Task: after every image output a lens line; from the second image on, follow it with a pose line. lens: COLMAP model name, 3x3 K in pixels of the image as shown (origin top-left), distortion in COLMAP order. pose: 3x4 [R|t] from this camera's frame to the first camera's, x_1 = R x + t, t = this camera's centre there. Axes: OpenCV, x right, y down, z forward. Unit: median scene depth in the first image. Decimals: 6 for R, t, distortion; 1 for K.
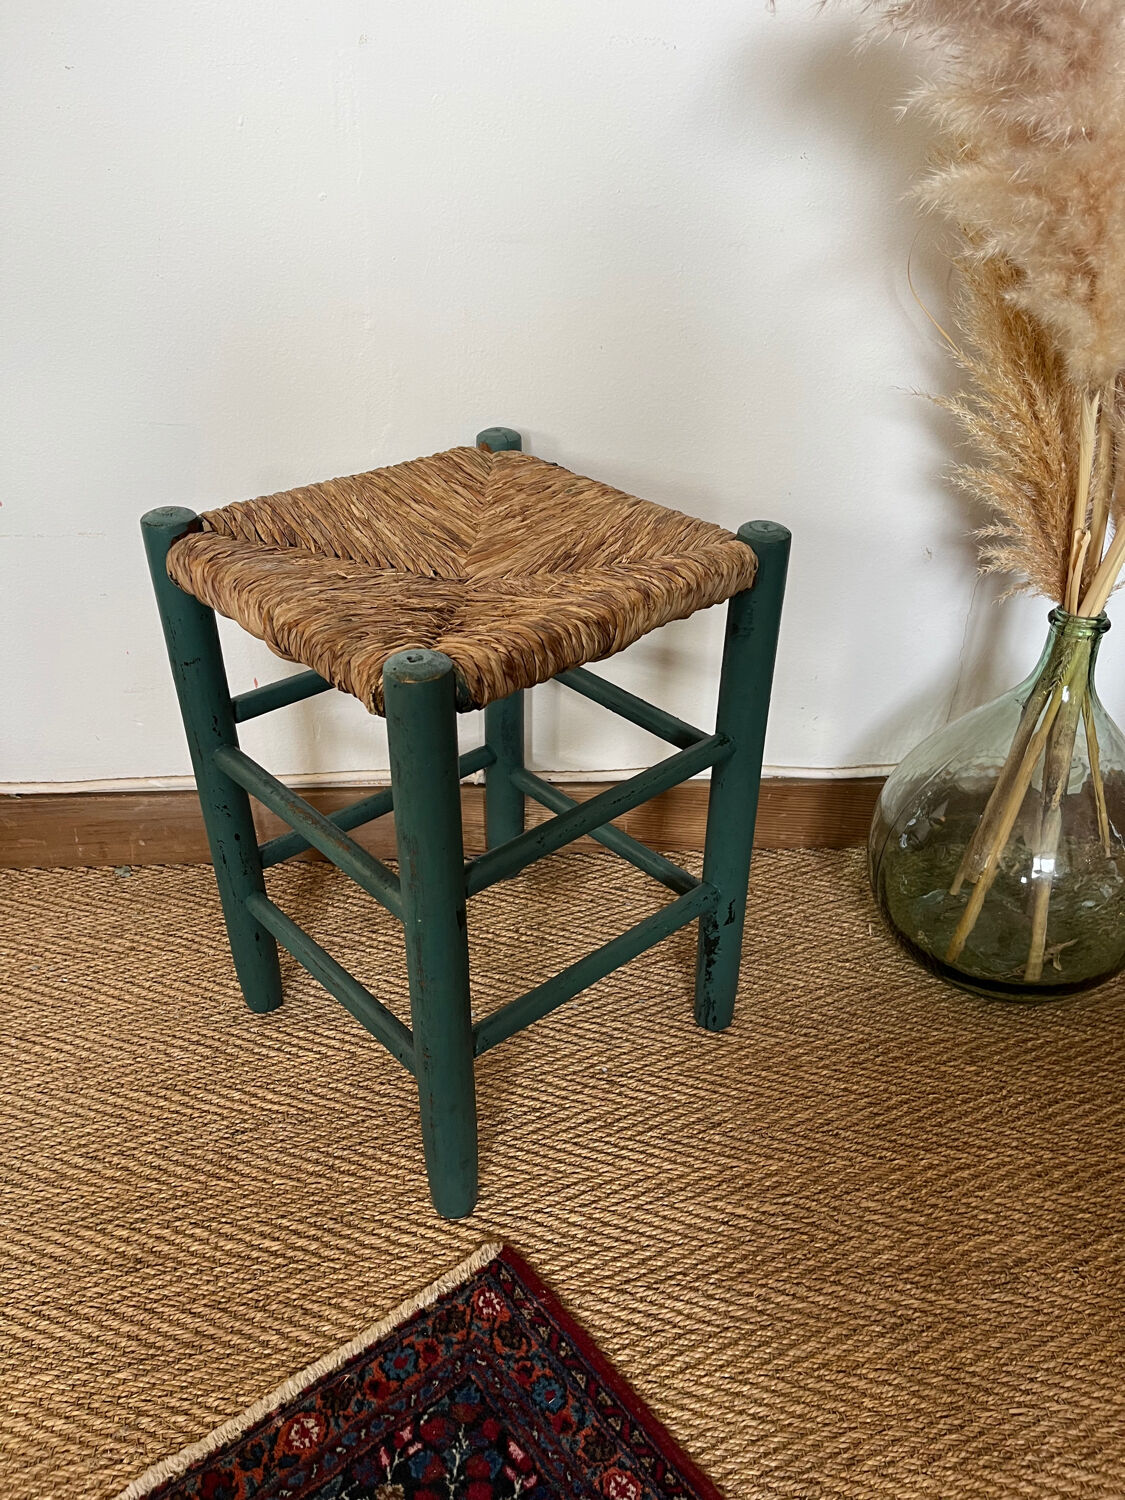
lens RADIAL K [[1143.1, 0, 564.6], [0, 1143.1, 753.1], [0, 0, 1]] dist [0.052342, -0.069660]
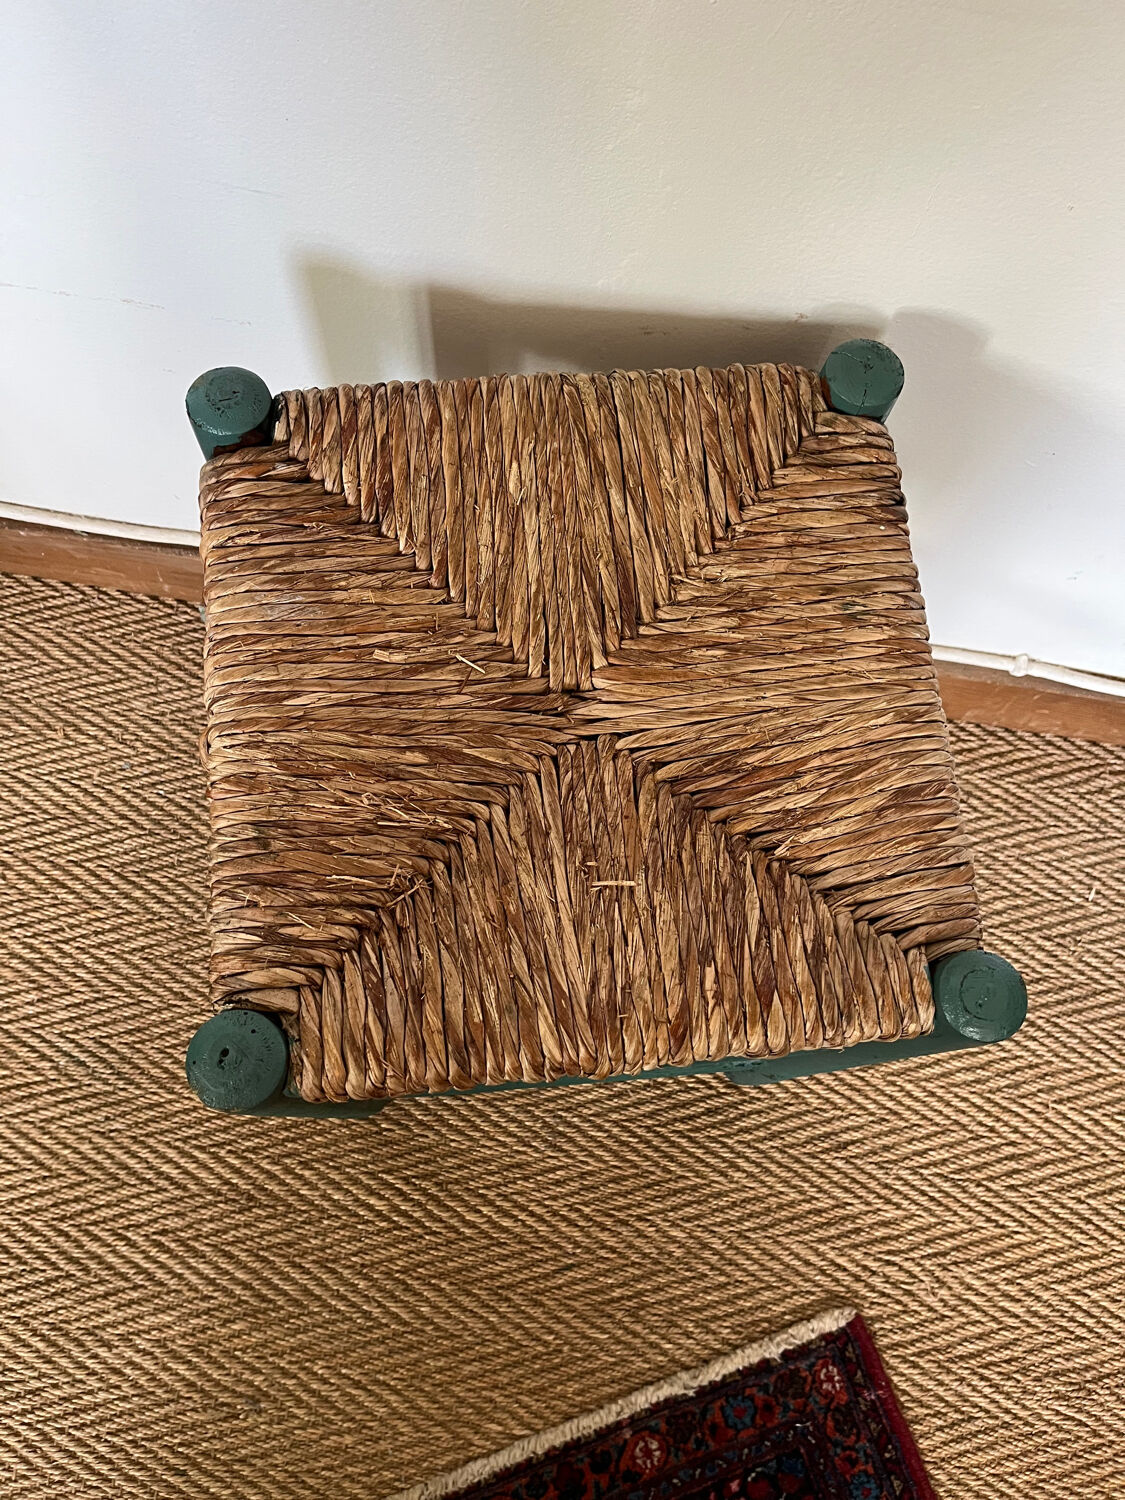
lens RADIAL K [[1135.9, 0, 555.4], [0, 1135.9, 757.6], [0, 0, 1]] dist [0.055811, -0.086603]
pose [[0.979464, 0.199841, -0.026733, -0.148921], [-0.137070, 0.757237, 0.638595, -0.526380], [0.147861, -0.621816, 0.769078, 0.482204]]
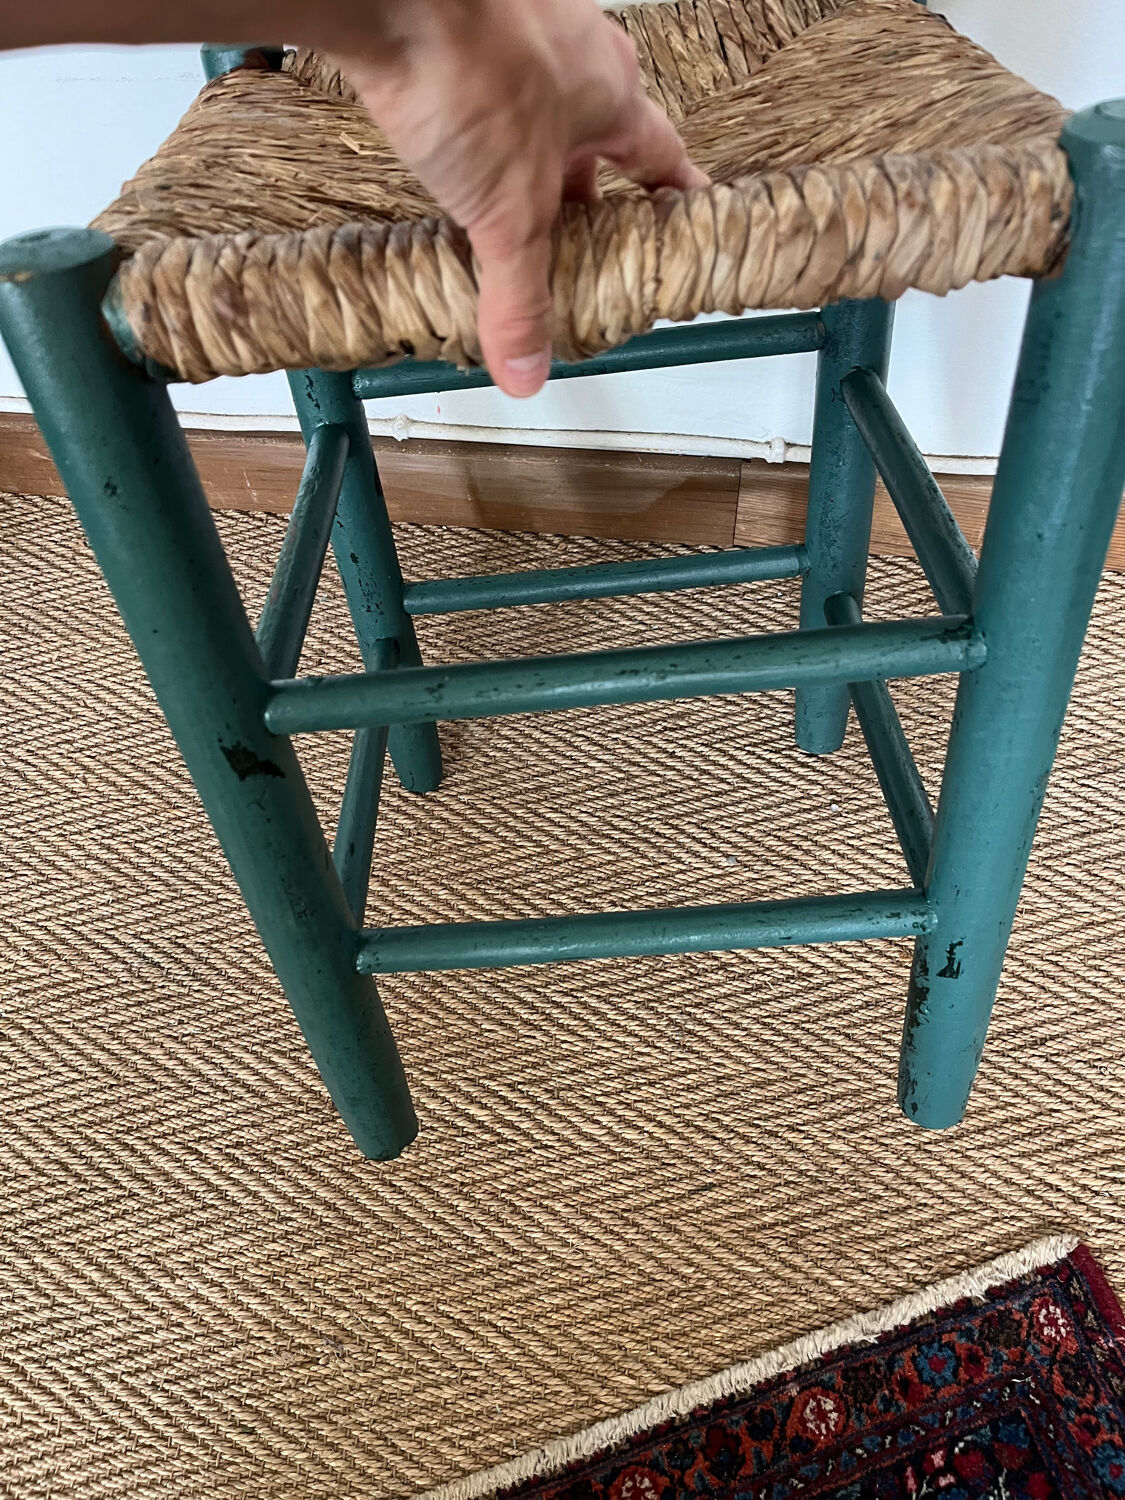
lens RADIAL K [[1133.0, 0, 548.6], [0, 1133.0, 749.1], [0, 0, 1]] dist [0.048812, -0.067469]
pose [[0.974725, 0.138825, -0.175042, -0.088335], [-0.027019, 0.851000, 0.524470, -0.254943], [0.221770, -0.506484, 0.833242, 0.425789]]
